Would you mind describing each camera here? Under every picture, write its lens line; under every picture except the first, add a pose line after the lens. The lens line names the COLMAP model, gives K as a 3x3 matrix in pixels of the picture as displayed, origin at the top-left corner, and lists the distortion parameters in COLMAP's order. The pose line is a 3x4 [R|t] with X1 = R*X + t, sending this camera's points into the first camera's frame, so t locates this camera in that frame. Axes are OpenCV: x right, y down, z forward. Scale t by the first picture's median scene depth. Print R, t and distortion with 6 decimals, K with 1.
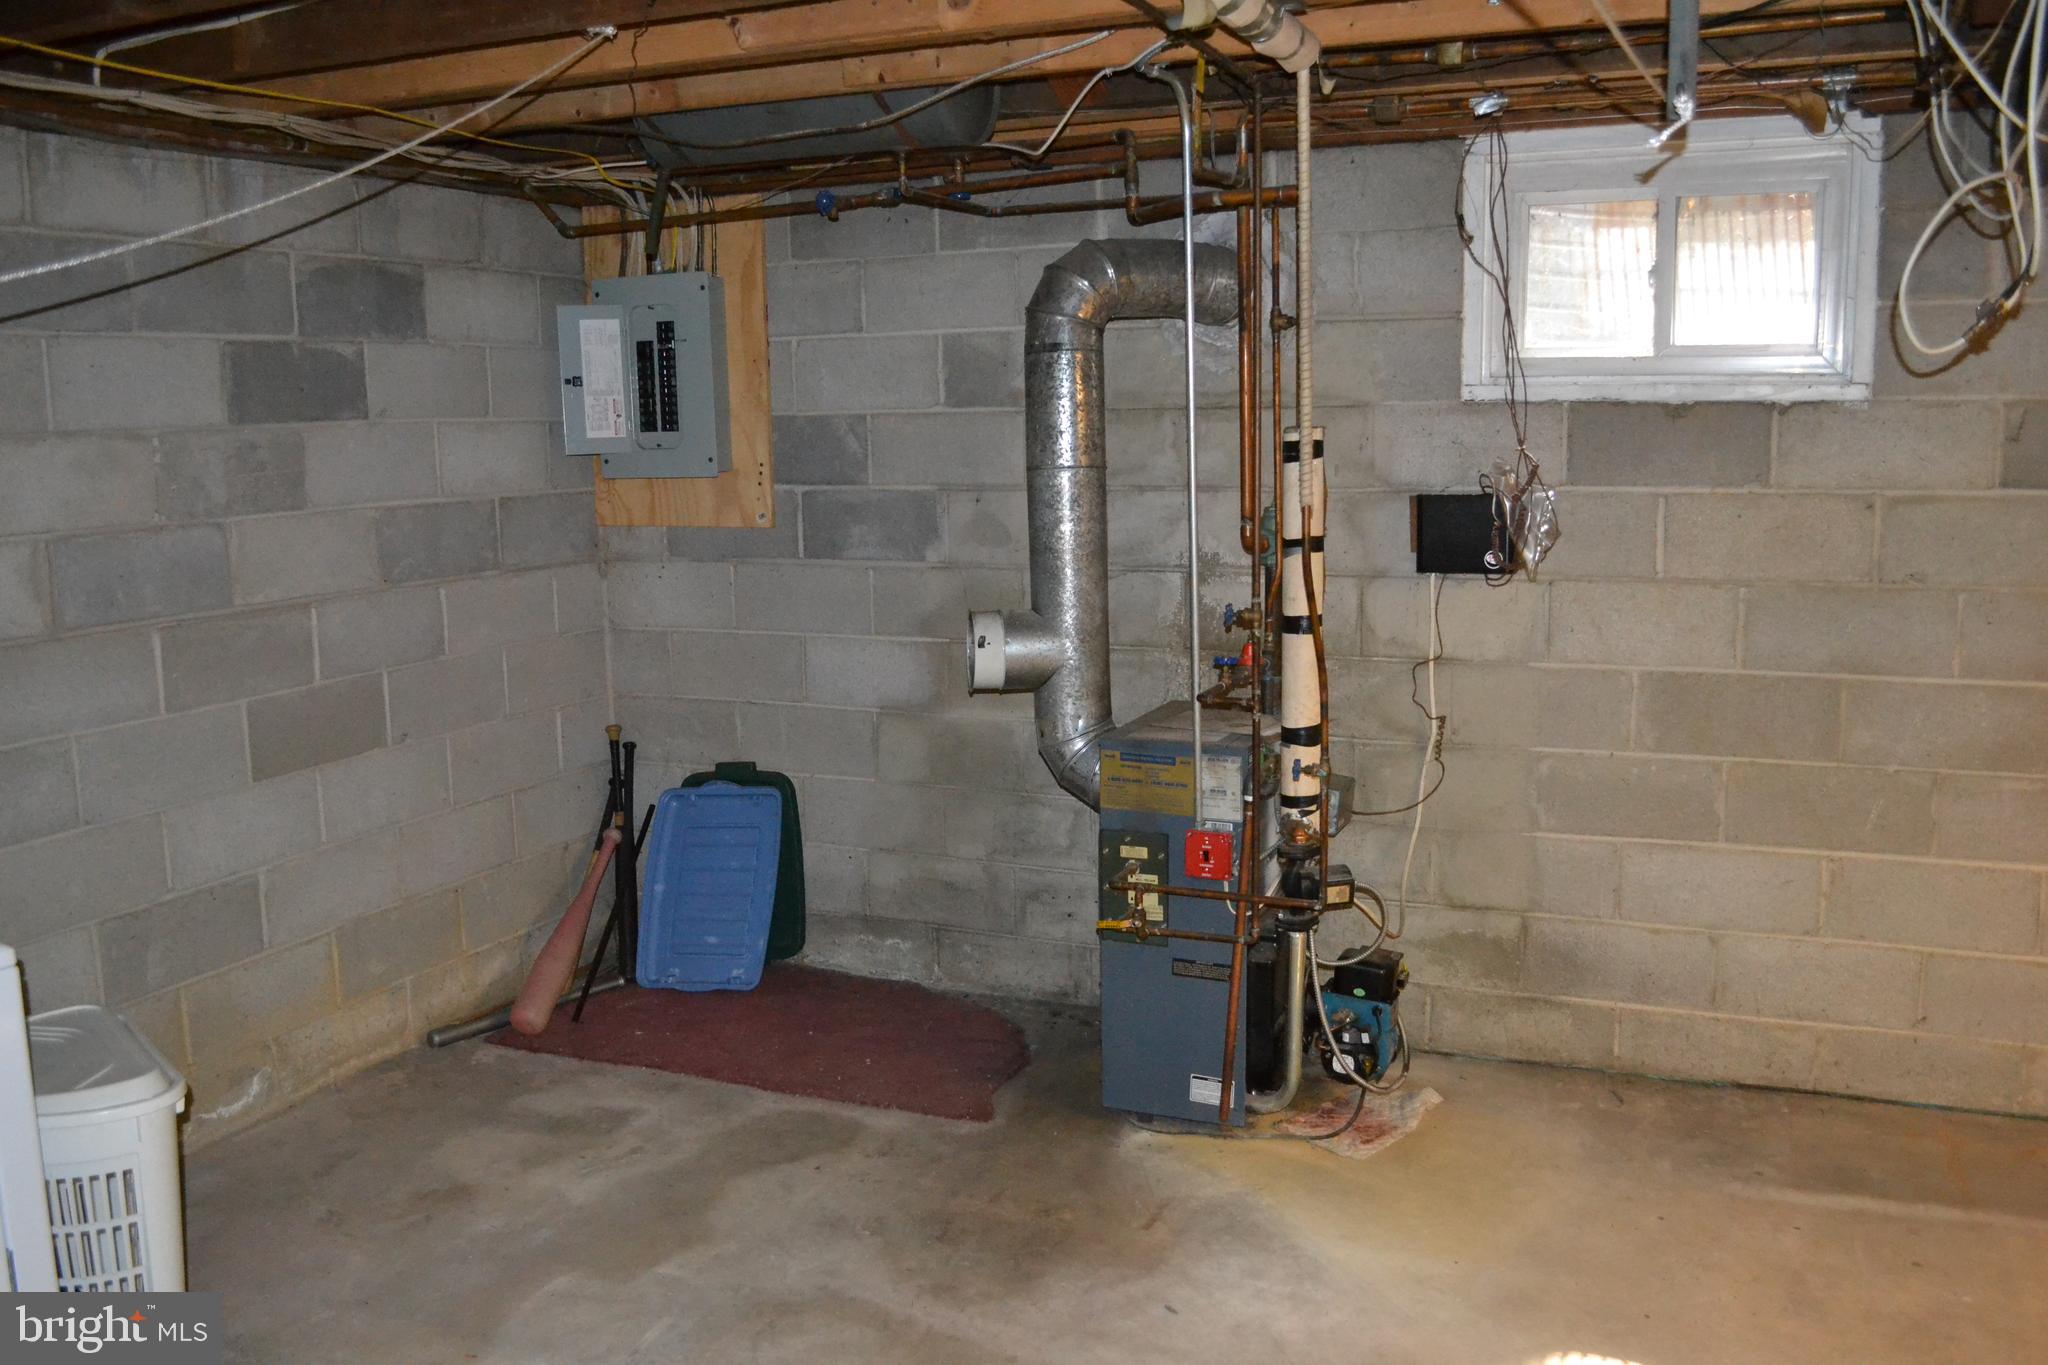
lens RADIAL K [[1782.6, 0, 1028.2], [0, 1782.6, 694.2], [0, 0, 1]] dist [-0.073766, 0.010580]
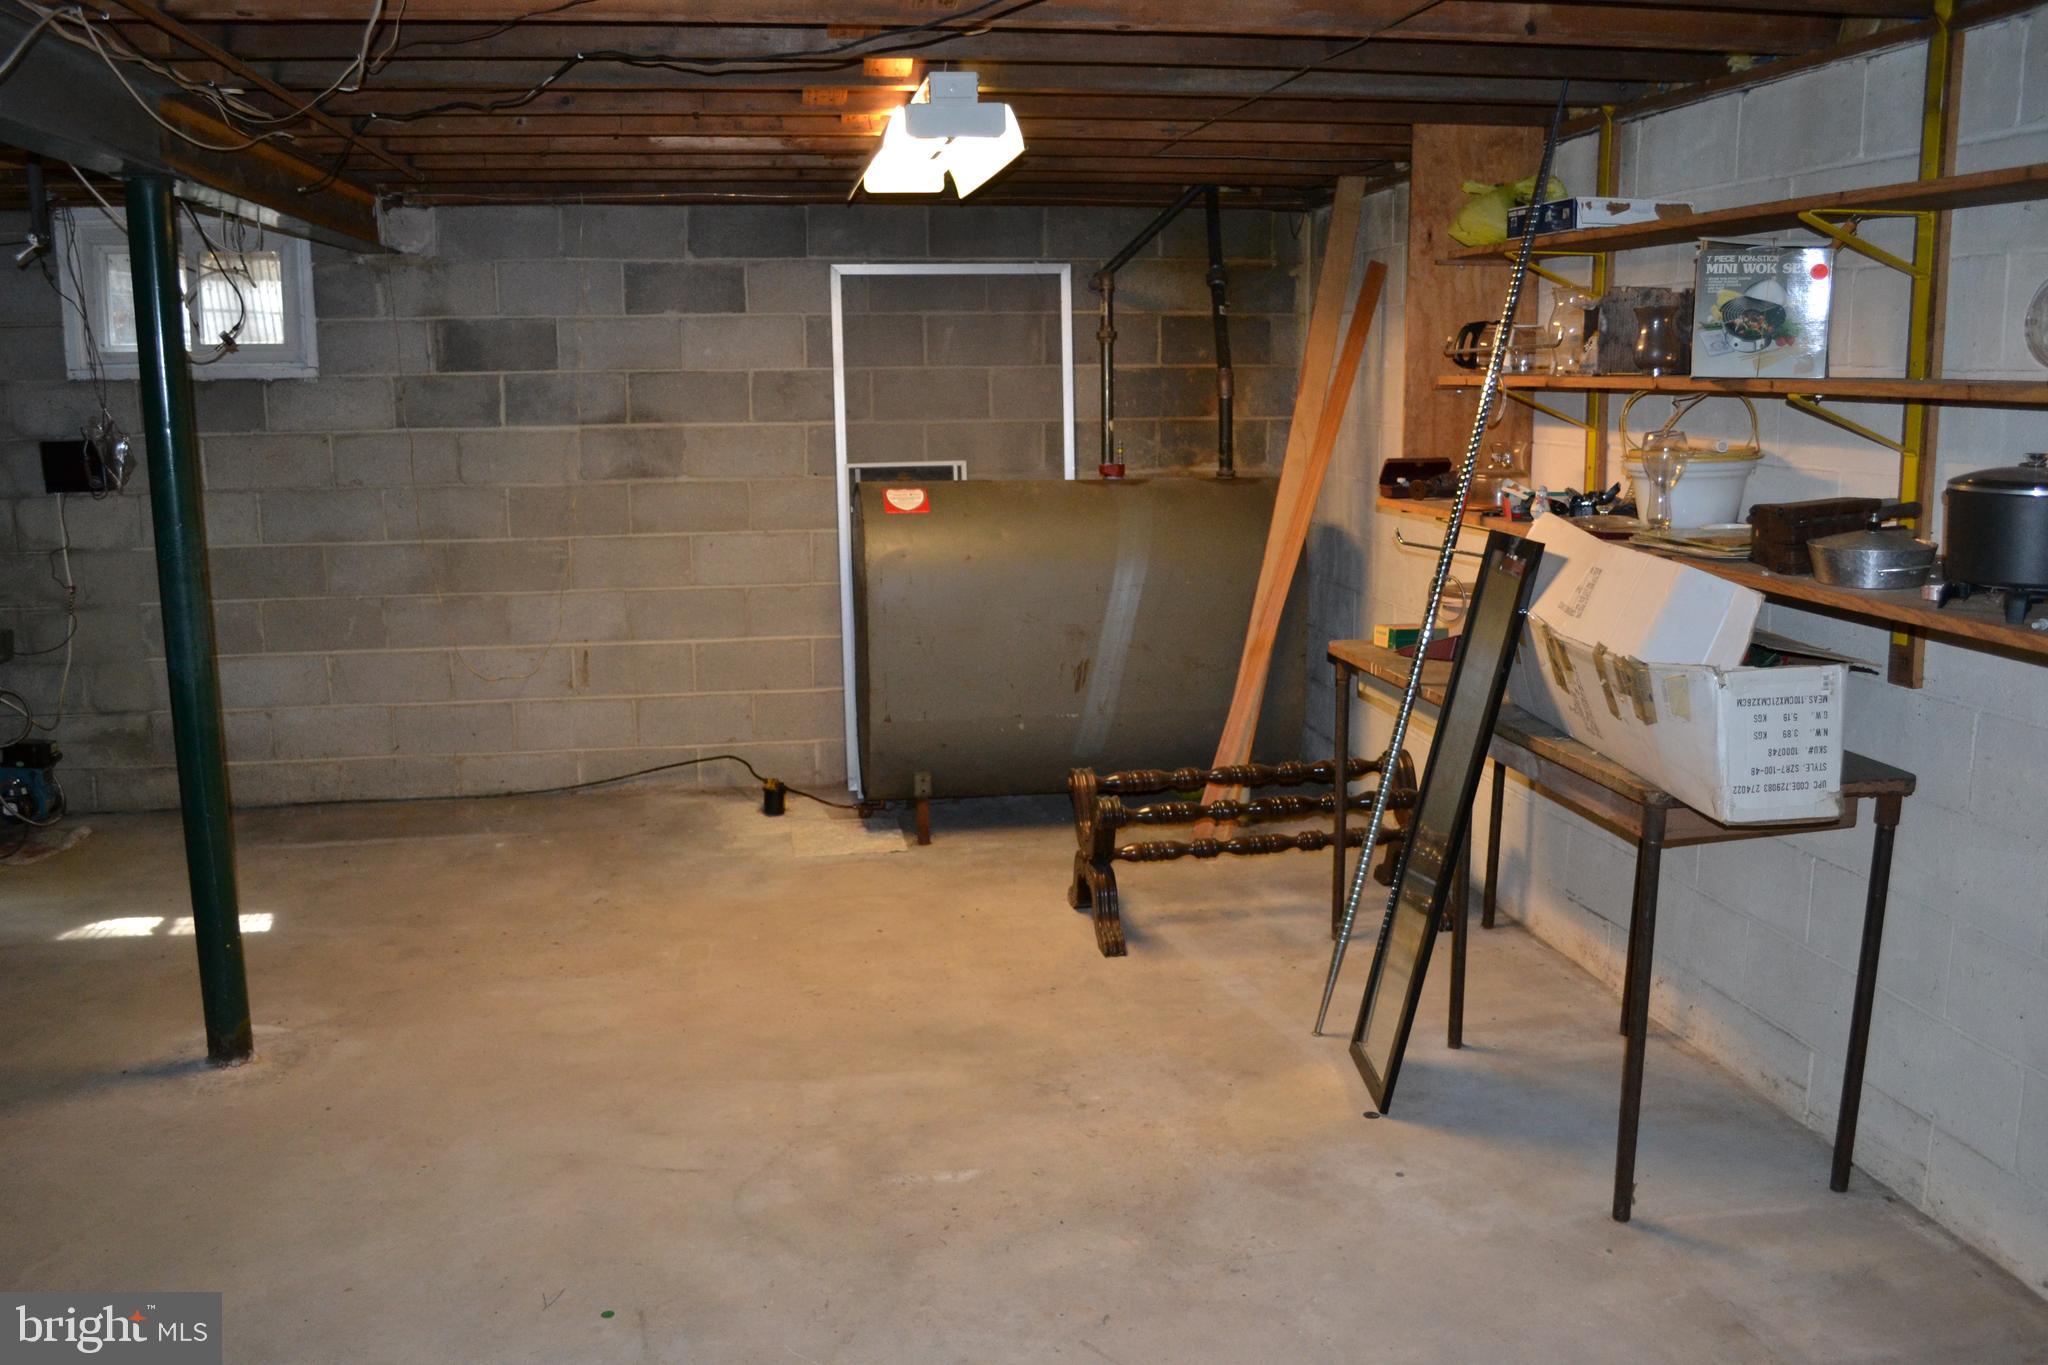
lens RADIAL K [[1782.6, 0, 1028.2], [0, 1782.6, 694.2], [0, 0, 1]] dist [-0.073766, 0.010580]
pose [[0.847180, -0.083911, 0.524638, 0.128591], [0.075455, 0.996443, 0.037528, 0.106850], [-0.525921, 0.007794, 0.850498, -0.686798]]
